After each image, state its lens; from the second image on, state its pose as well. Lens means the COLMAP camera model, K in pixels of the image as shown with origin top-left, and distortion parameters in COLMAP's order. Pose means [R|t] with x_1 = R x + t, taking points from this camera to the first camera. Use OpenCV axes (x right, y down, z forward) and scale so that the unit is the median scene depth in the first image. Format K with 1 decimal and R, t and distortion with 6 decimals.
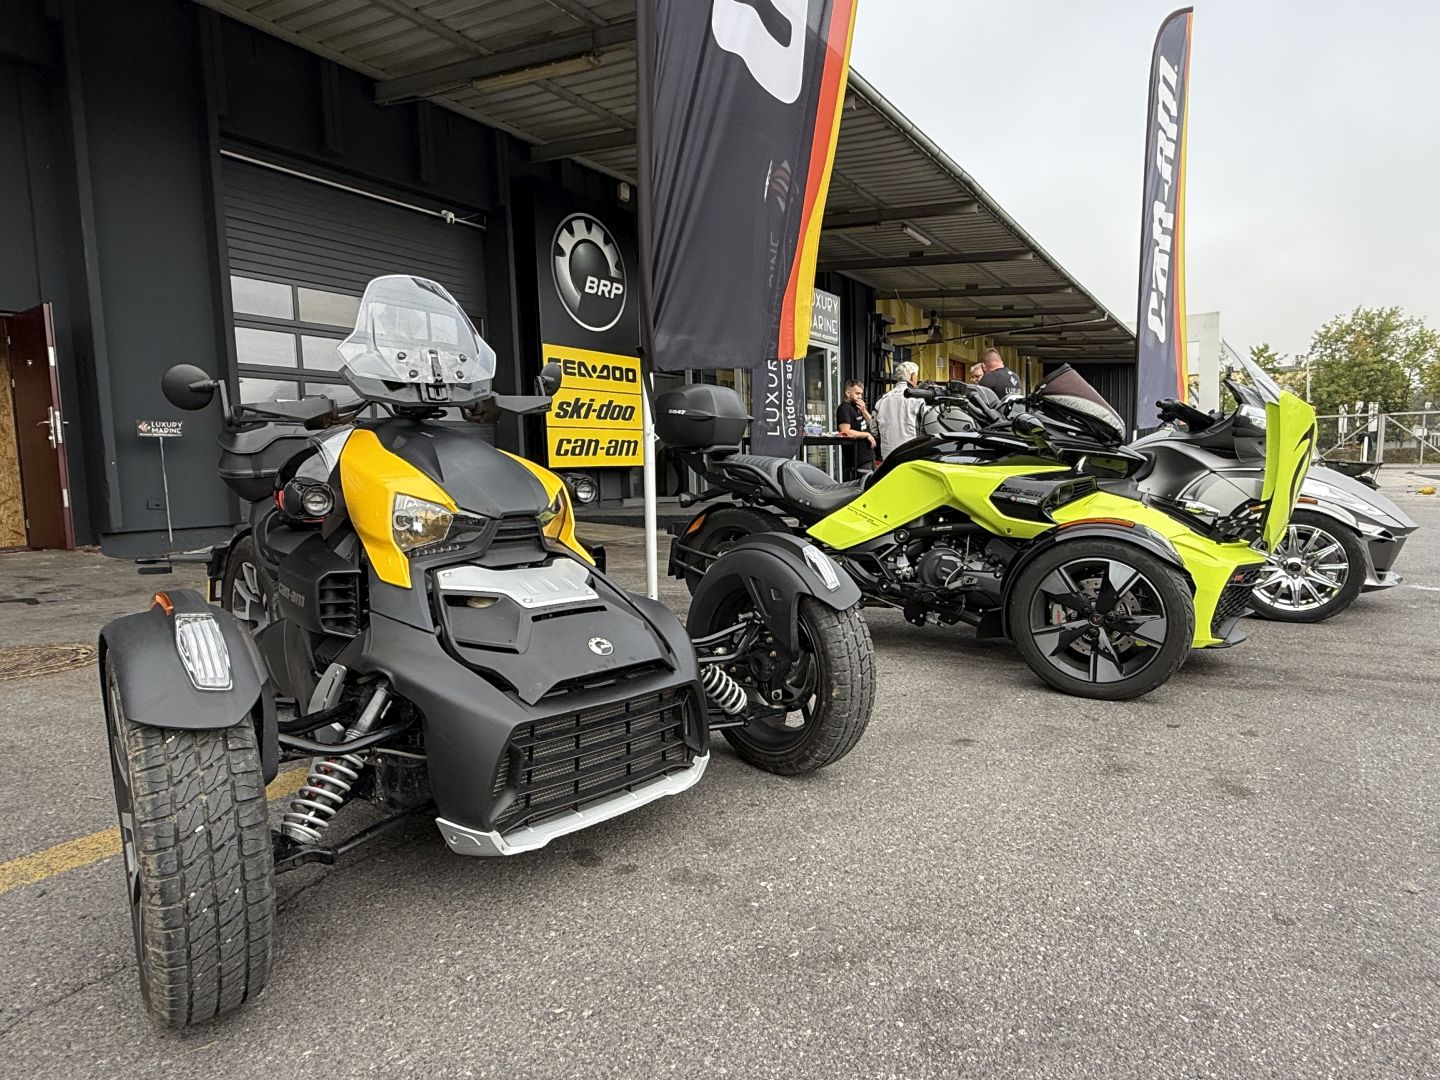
lens RADIAL K [[823.6, 0, 713.4], [0, 823.6, 571.6], [0, 0, 1]] dist [-0.005995, -0.000899]
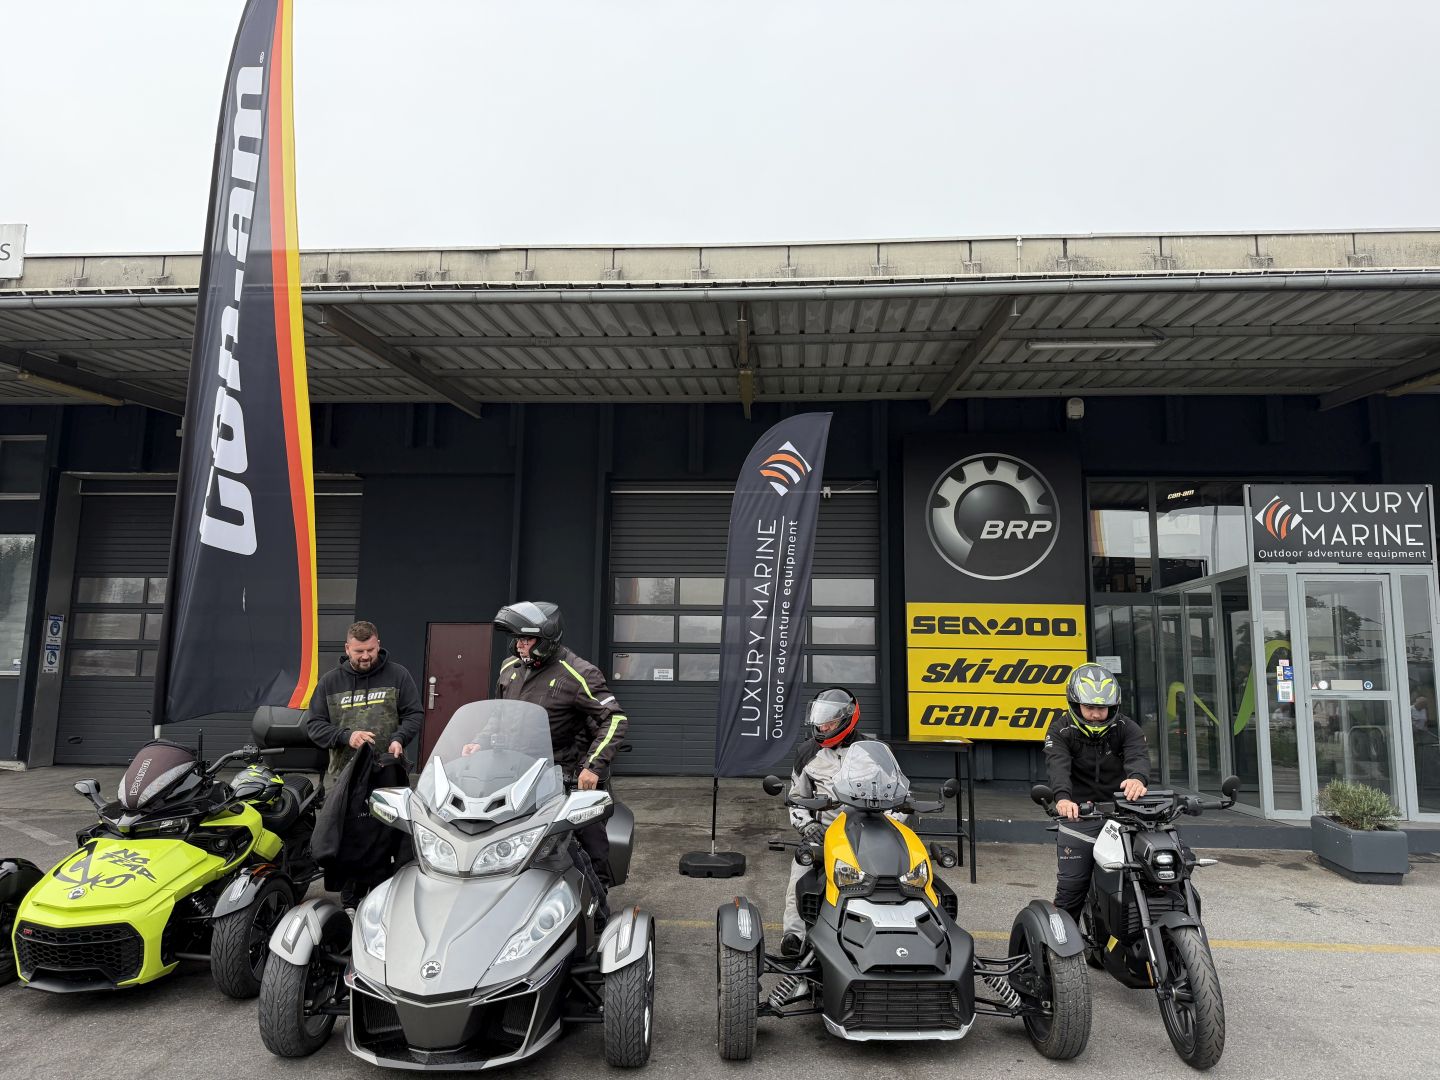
lens RADIAL K [[1019.2, 0, 717.2], [0, 1019.2, 543.8], [0, 0, 1]] dist [0.065159, -0.081329]
pose [[0.471901, -0.080716, -0.877949, 0.659404], [-0.138409, 0.976671, -0.164187, -0.114465], [0.870720, 0.198996, 0.449720, 0.260724]]
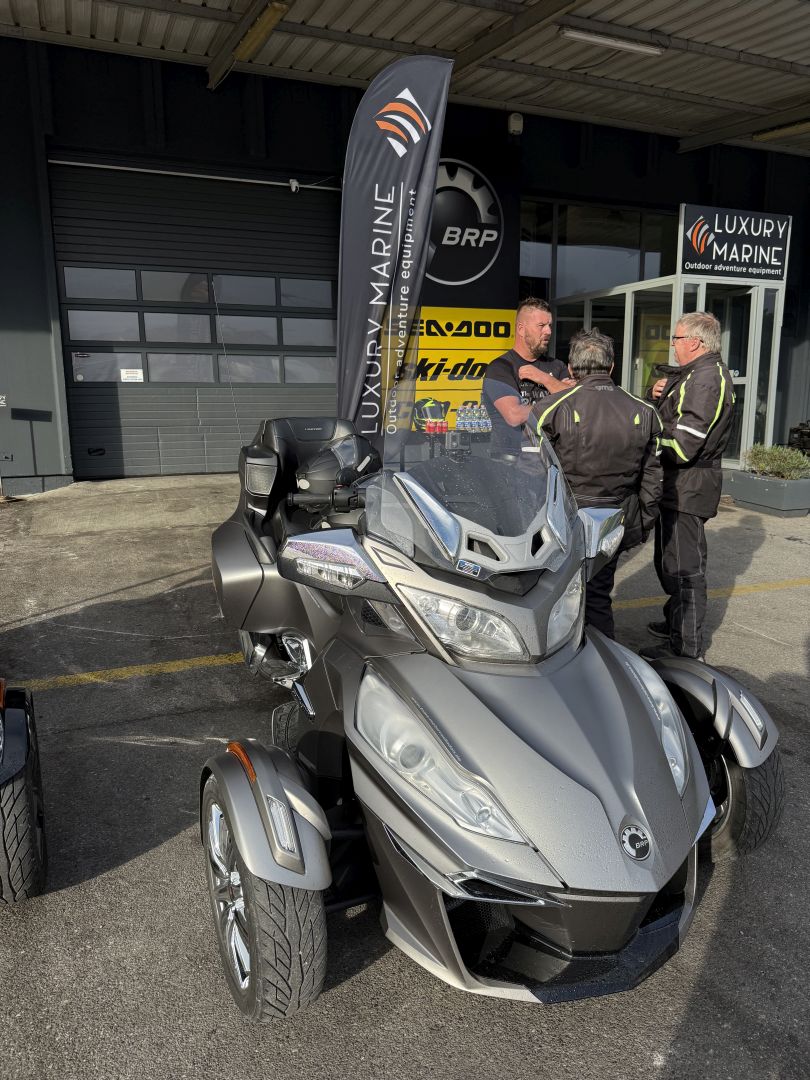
lens RADIAL K [[764.4, 0, 406.2], [0, 764.4, 534.3], [0, 0, 1]] dist [0.065159, -0.081329]
pose [[0.824794, 0.128937, -0.550536, 0.342448], [-0.089822, 0.991167, 0.097566, -0.088451], [0.558253, -0.031022, 0.829090, 0.218342]]
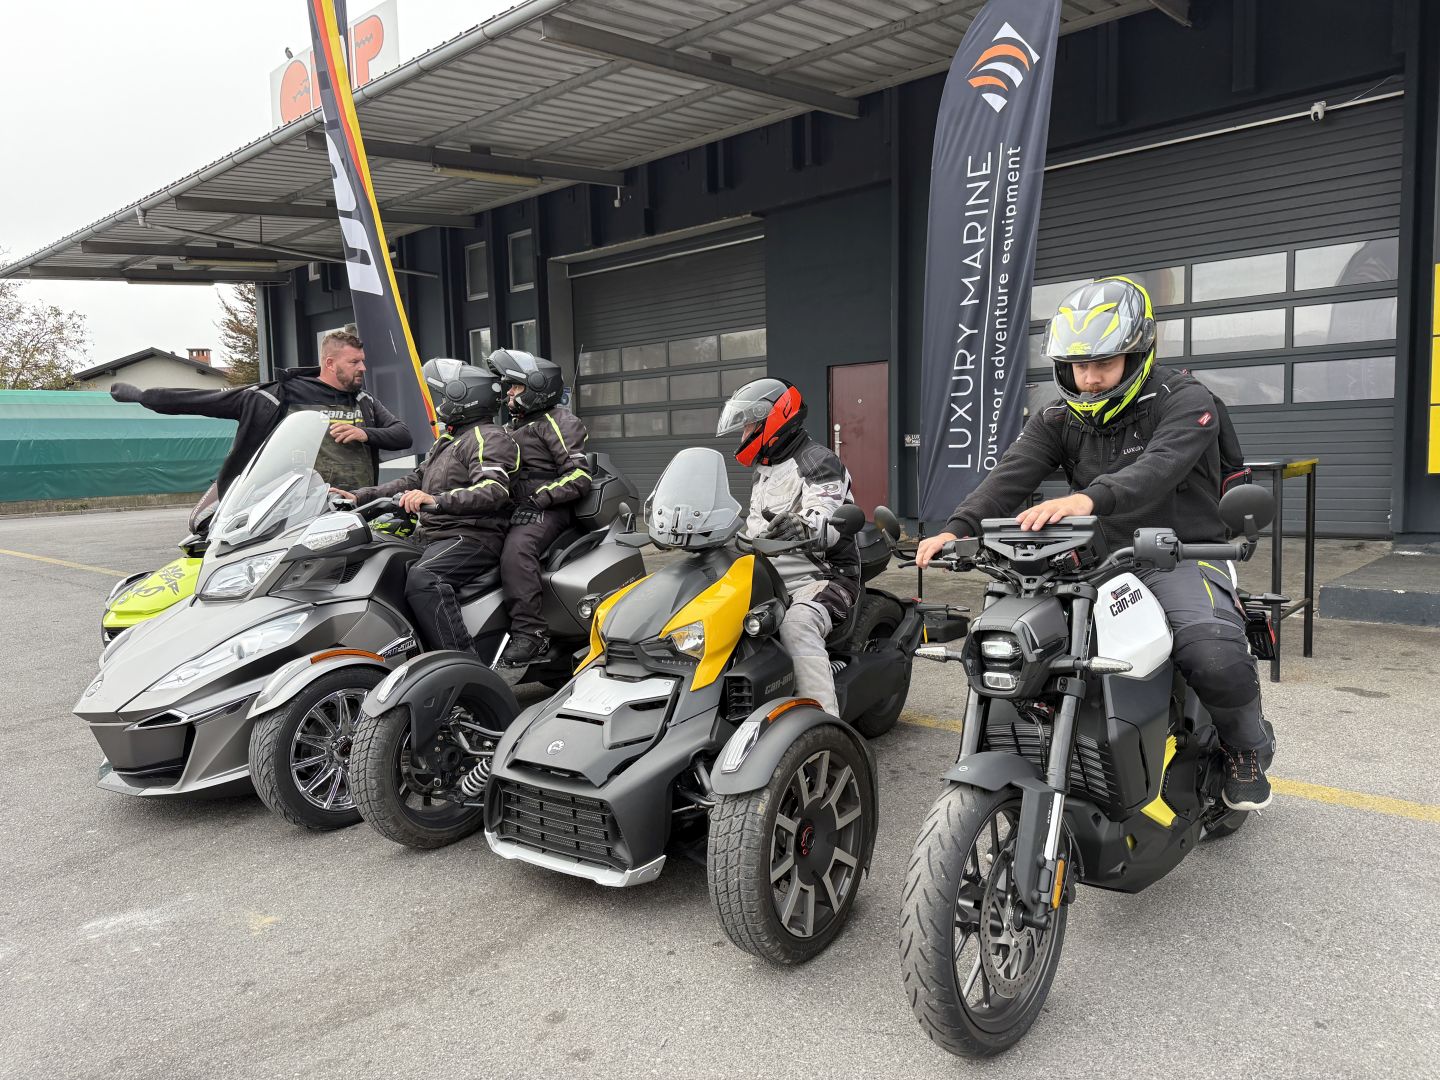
lens RADIAL K [[1019.2, 0, 721.8], [0, 1019.2, 552.7], [0, 0, 1]] dist [0.065159, -0.081329]
pose [[-0.166251, 0.129906, -0.977489, 0.578255], [-0.090034, 0.985144, 0.146236, -0.125724], [0.981965, 0.112319, -0.152085, 0.590199]]
